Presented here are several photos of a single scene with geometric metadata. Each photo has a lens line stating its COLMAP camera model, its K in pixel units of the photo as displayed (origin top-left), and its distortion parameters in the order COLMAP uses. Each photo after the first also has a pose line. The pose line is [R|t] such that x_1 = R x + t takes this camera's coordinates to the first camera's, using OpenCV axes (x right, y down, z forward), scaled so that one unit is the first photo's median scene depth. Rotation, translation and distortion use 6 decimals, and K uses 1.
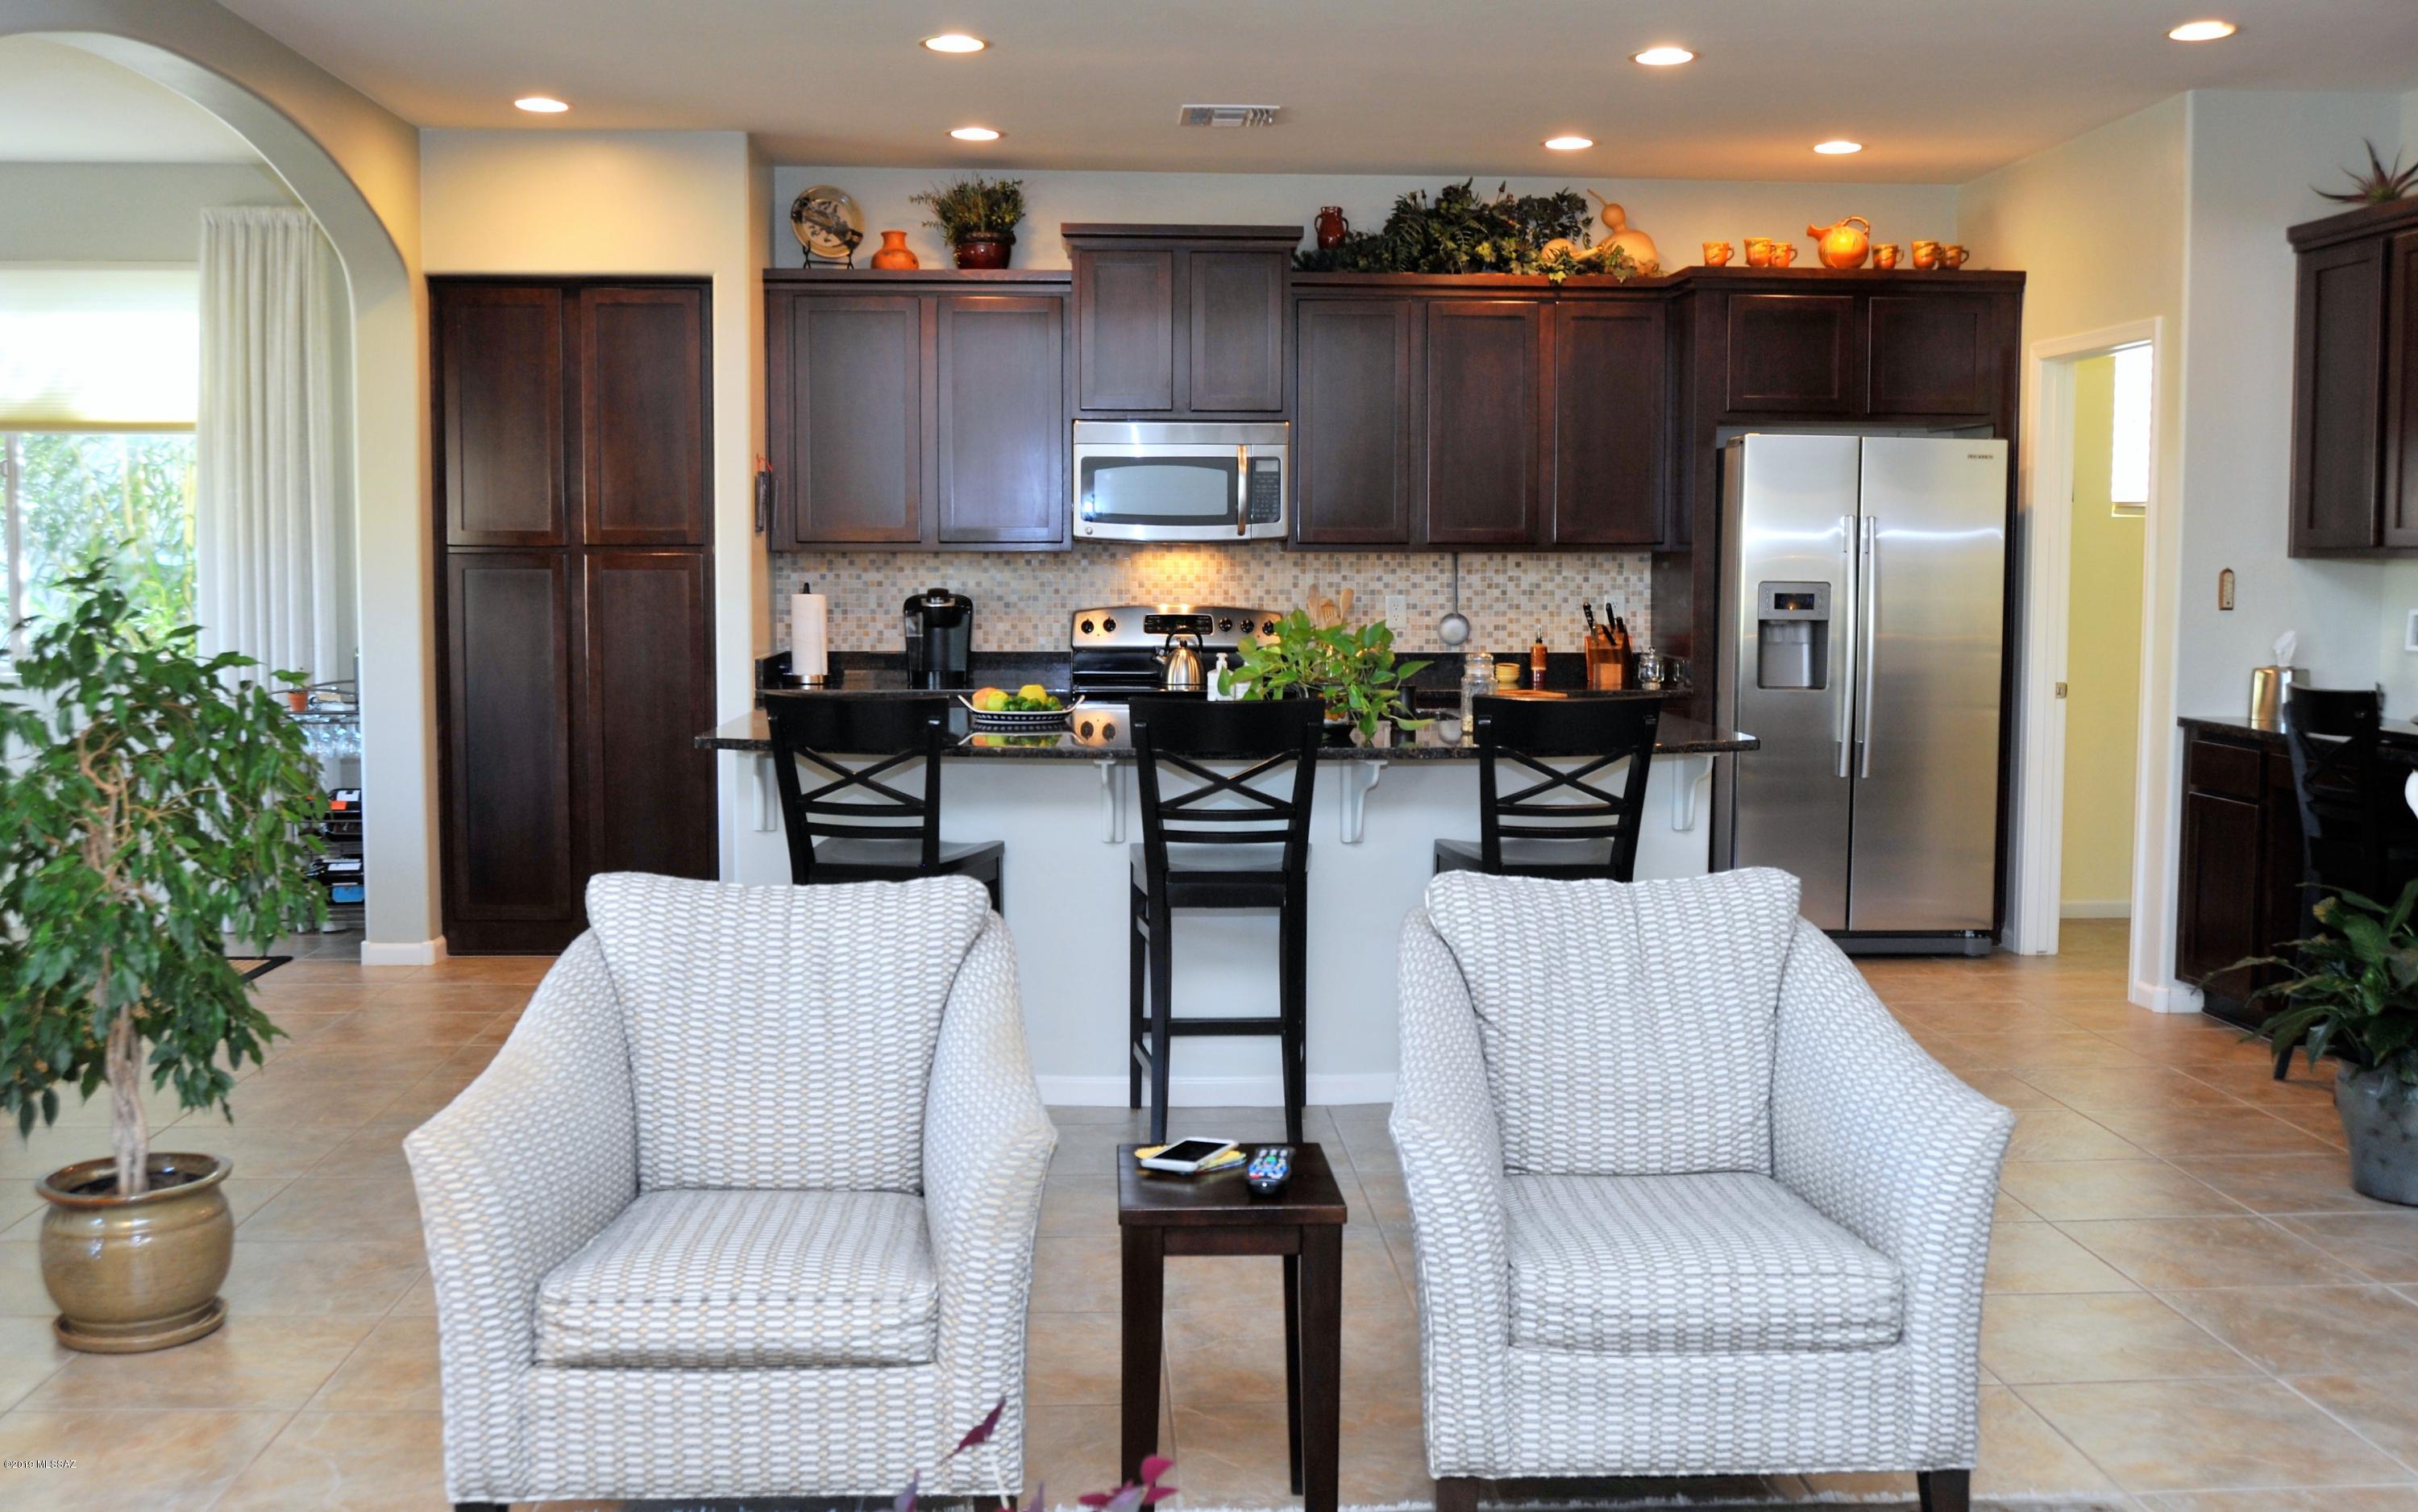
lens RADIAL K [[2327.3, 0, 1215.3], [0, 2327.3, 725.9], [0, 0, 1]] dist [-0.050595, 0.028927]
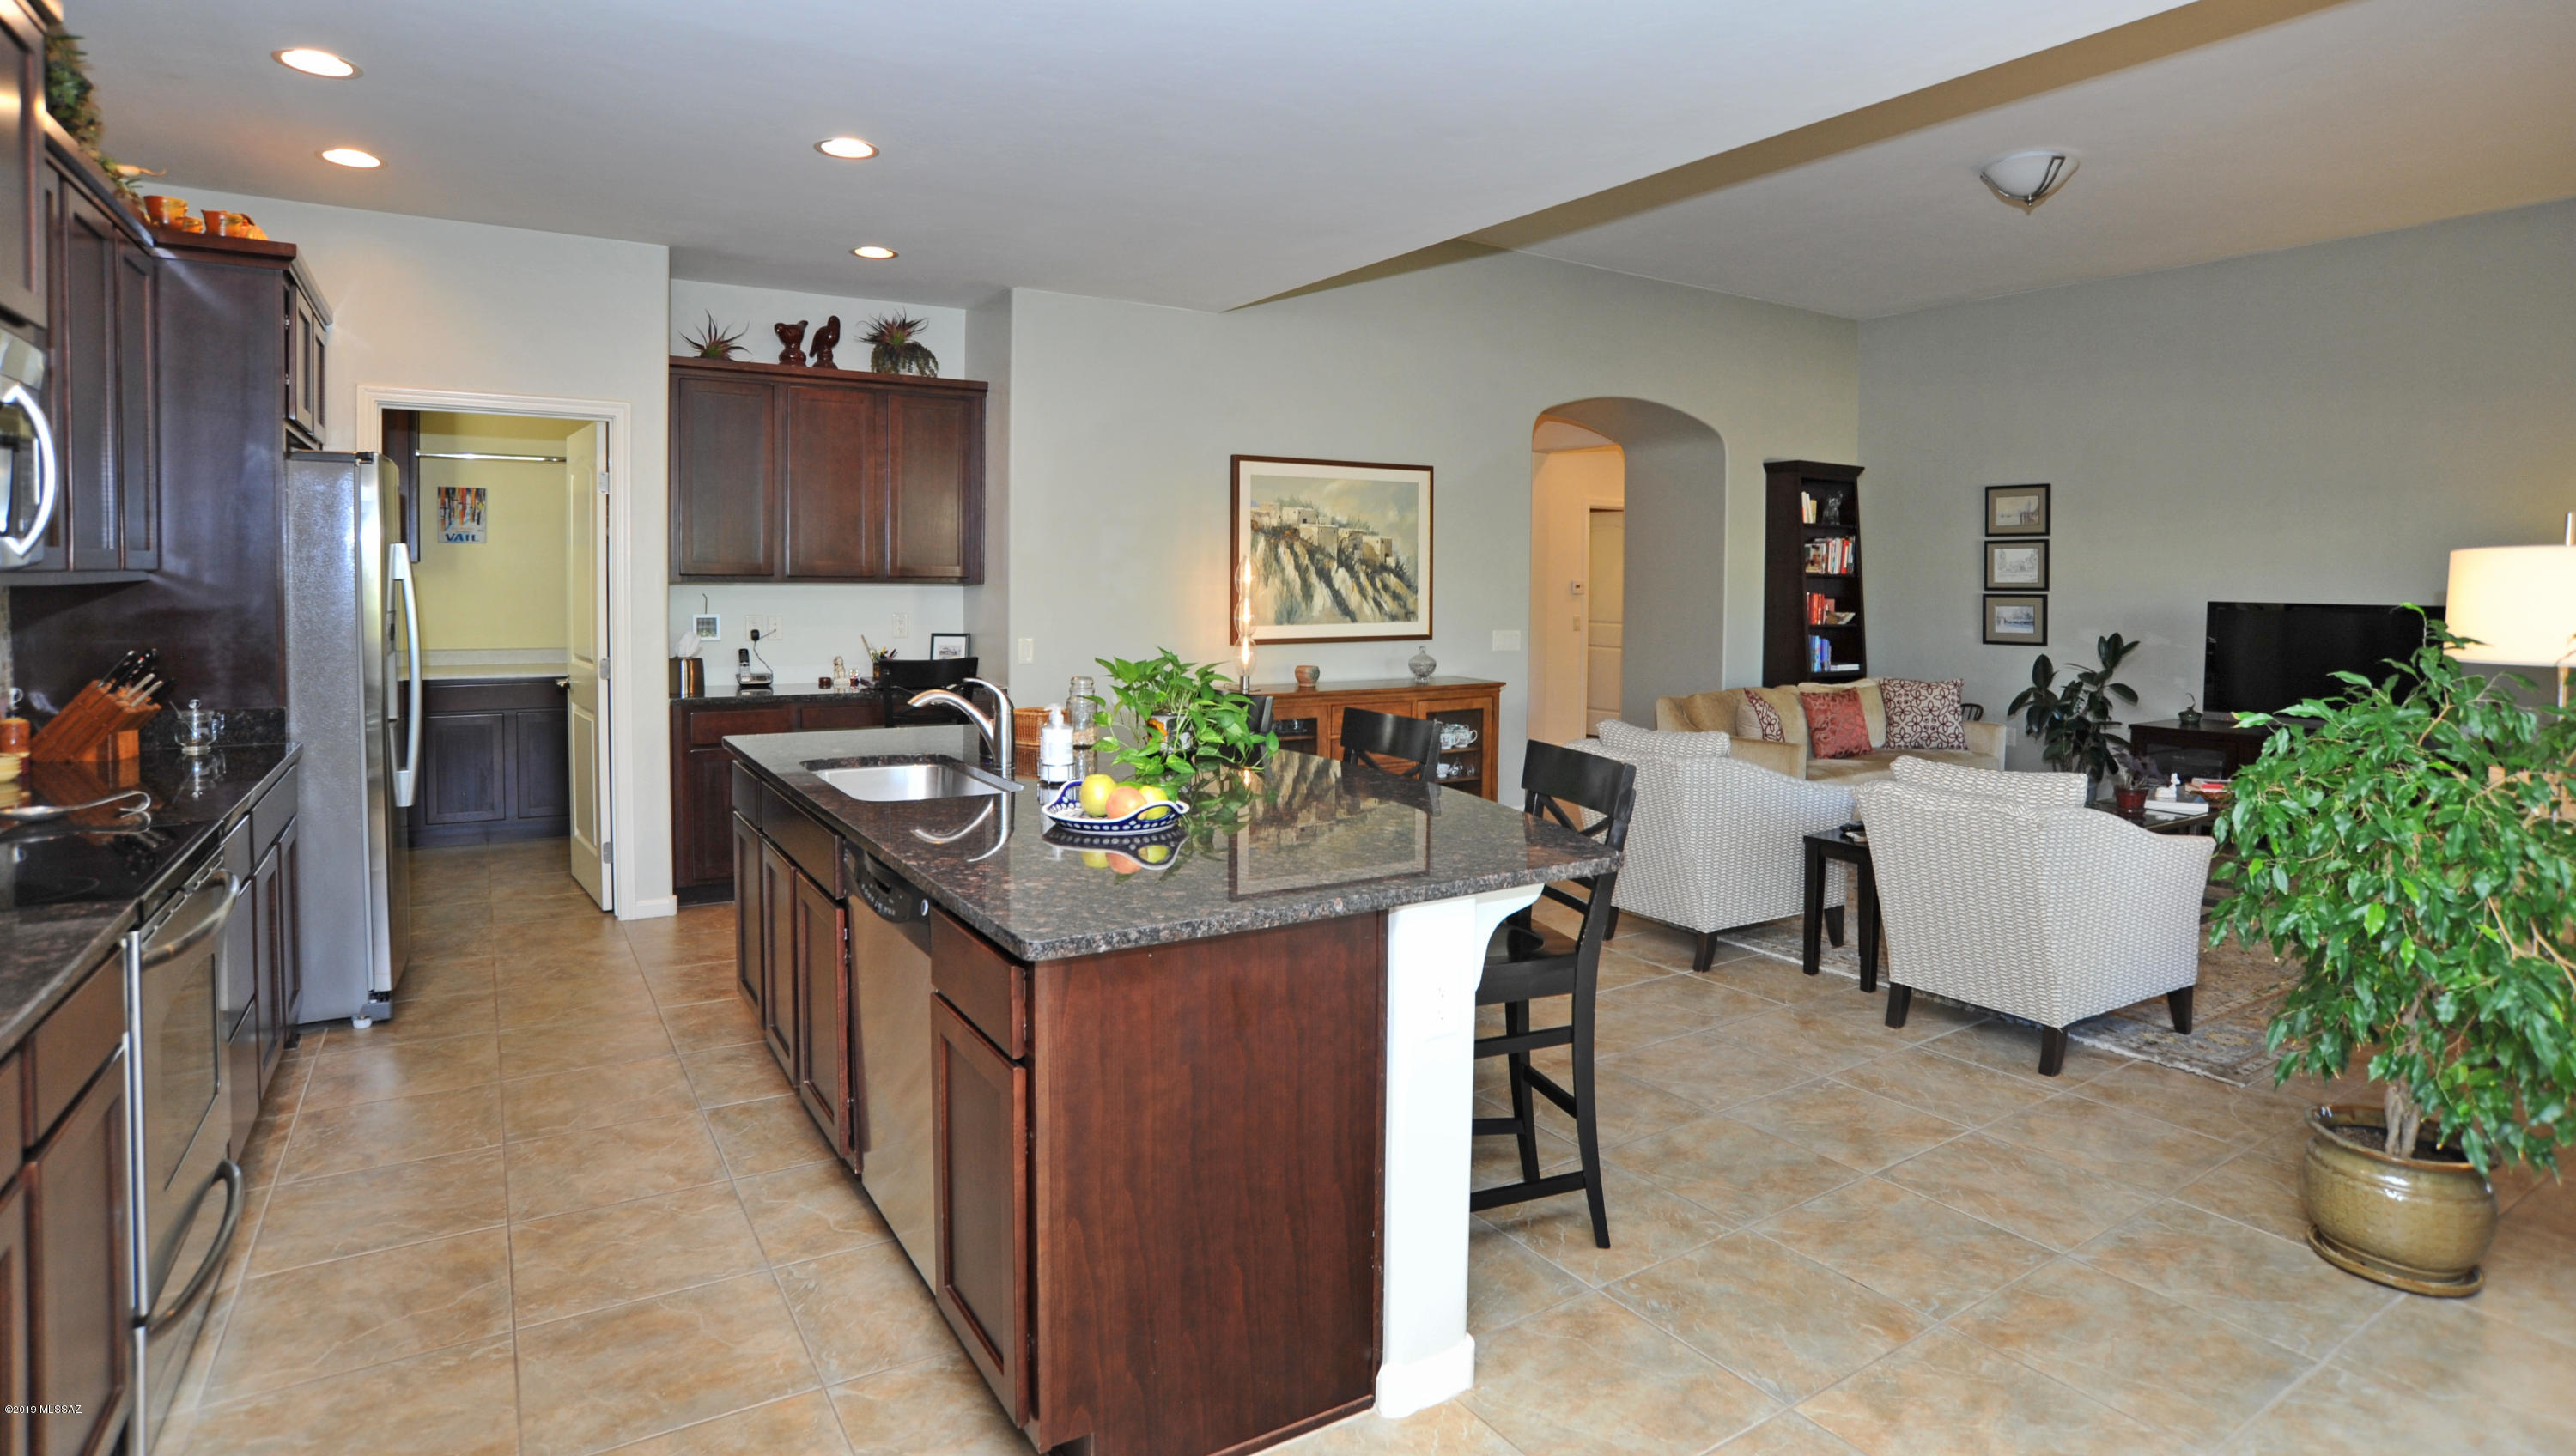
lens RADIAL K [[1319.1, 0, 1290.8], [0, 1319.1, 624.1], [0, 0, 1]] dist [-0.107139, 0.053132]
pose [[-0.485957, -0.037517, 0.873177, -0.365816], [0.052593, 0.996012, 0.072065, -0.071582], [-0.872399, 0.080944, -0.482046, 0.885467]]
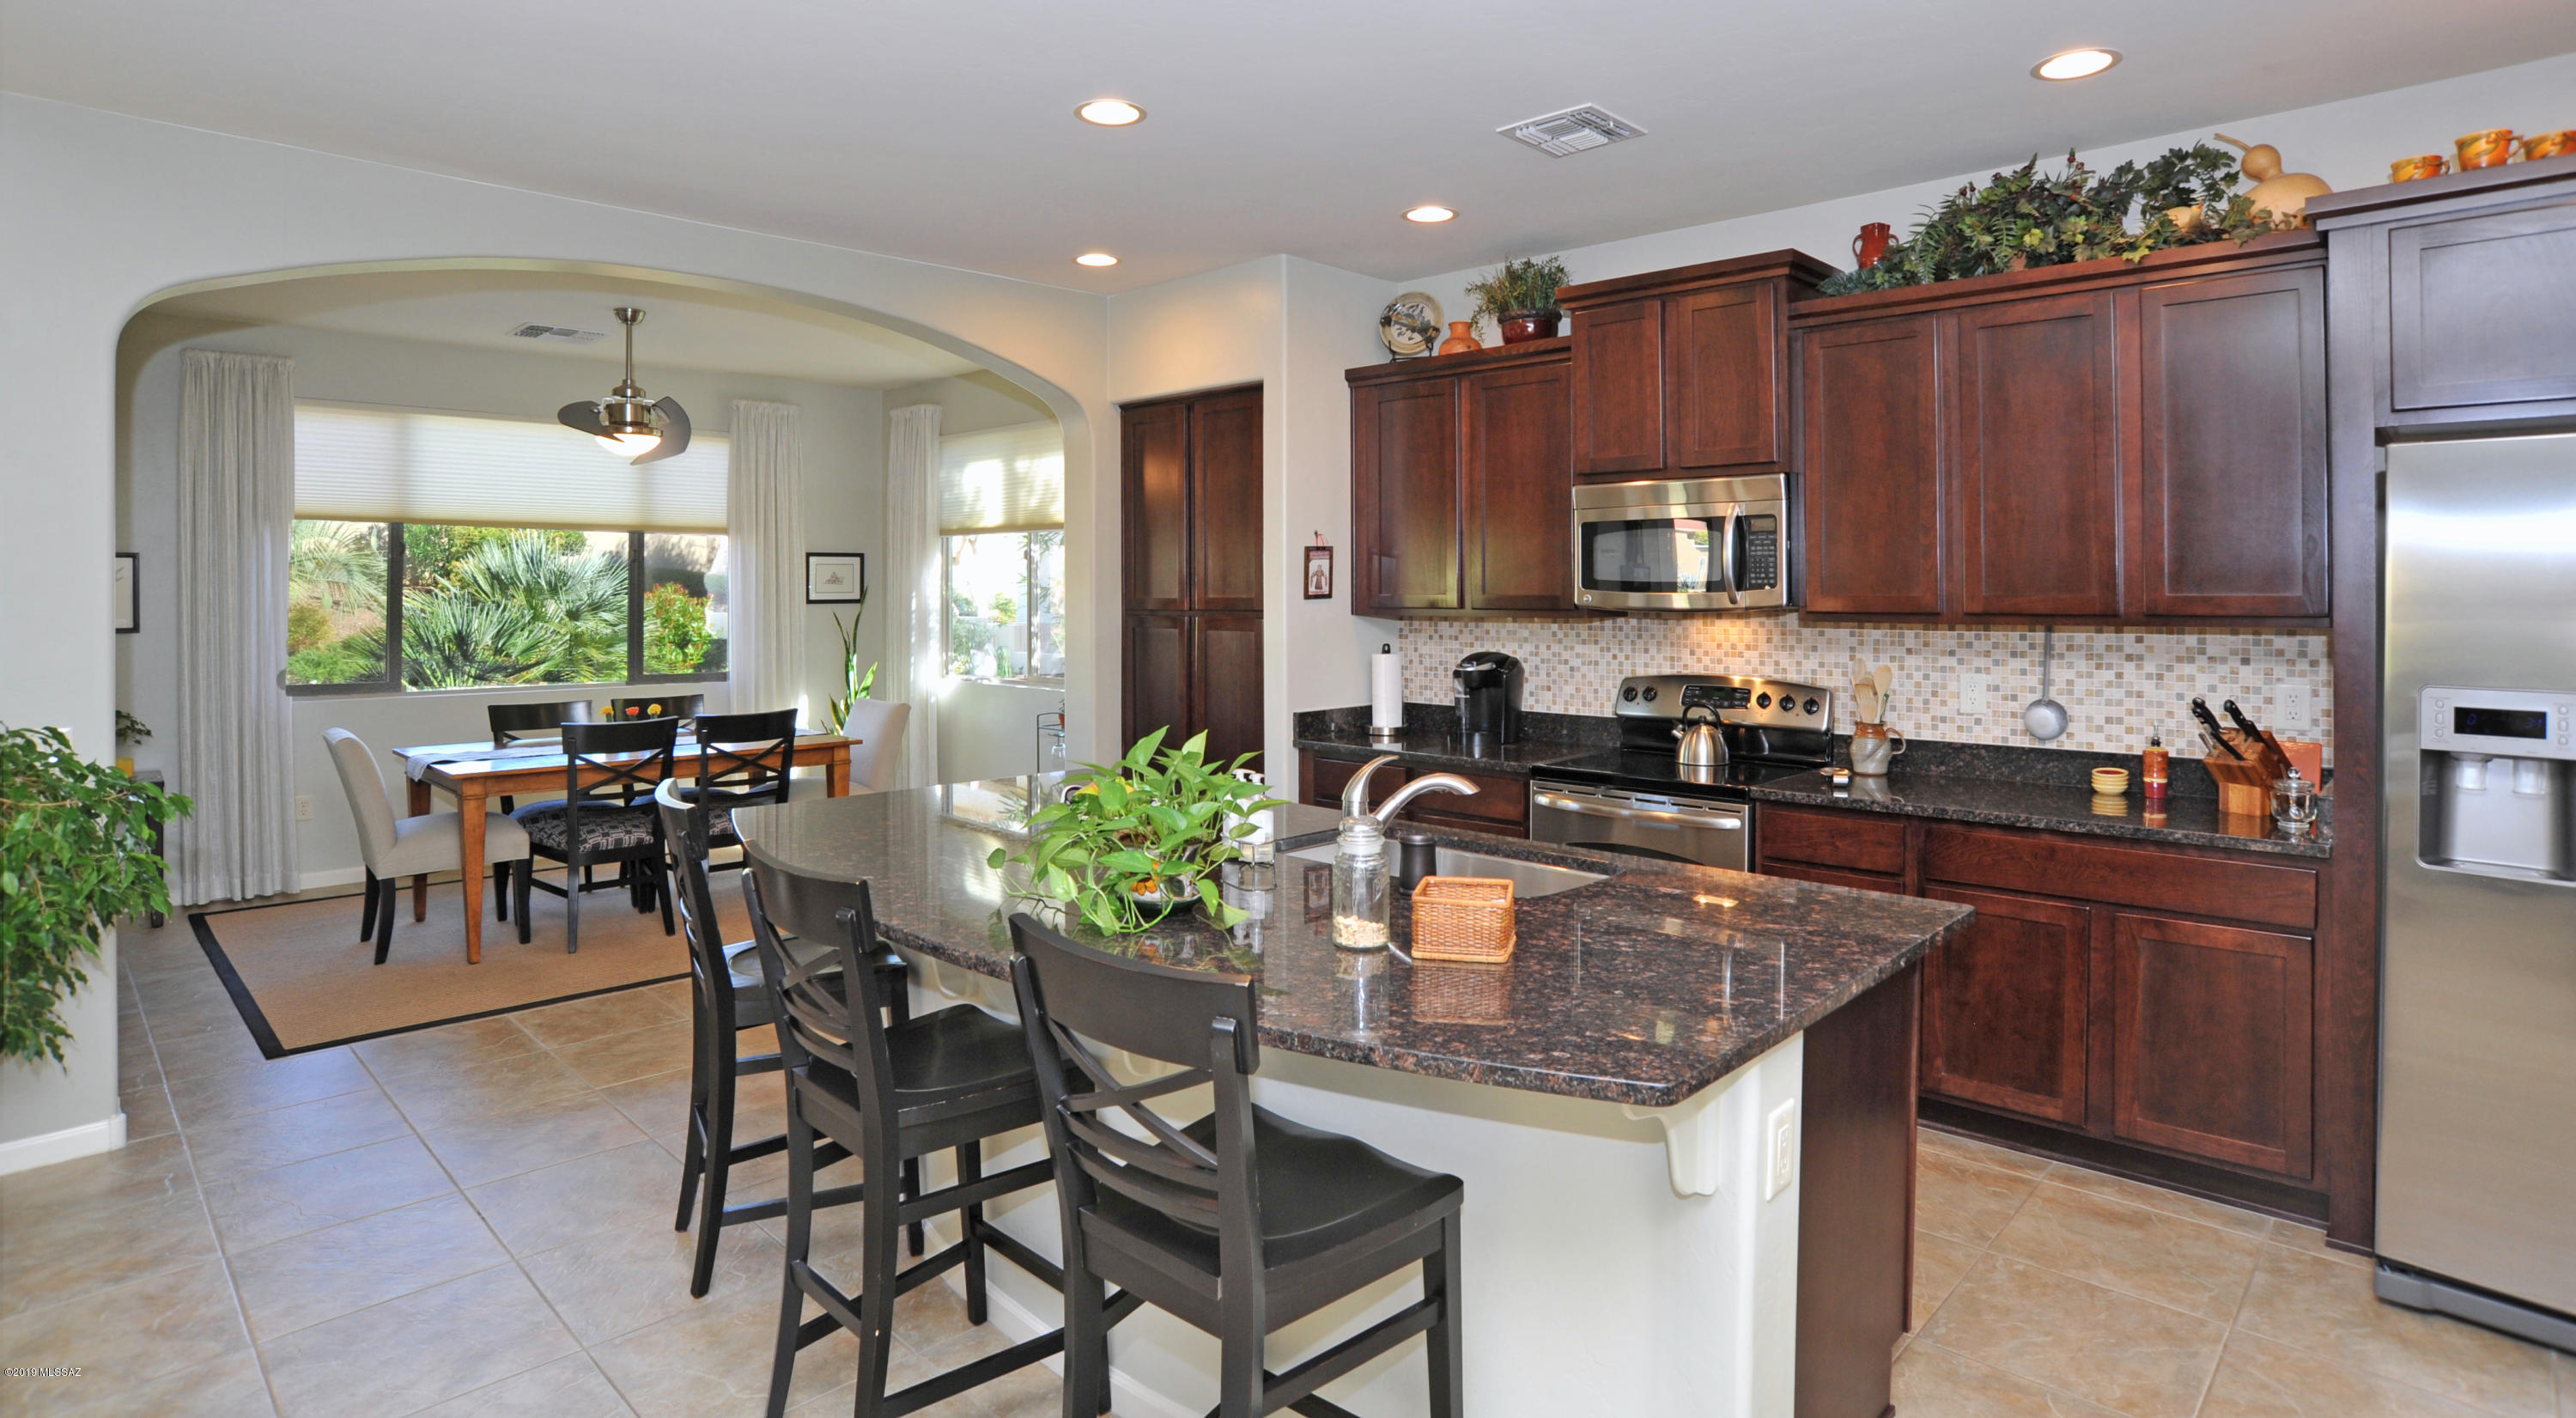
lens RADIAL K [[1315.0, 0, 1289.9], [0, 1315.0, 589.9], [0, 0, 1]] dist [-0.103689, 0.046238]
pose [[0.677293, -0.003071, -0.735707, 0.259800], [-0.050192, 0.997469, -0.050371, -0.053274], [0.734000, 0.071043, 0.675424, 0.538738]]
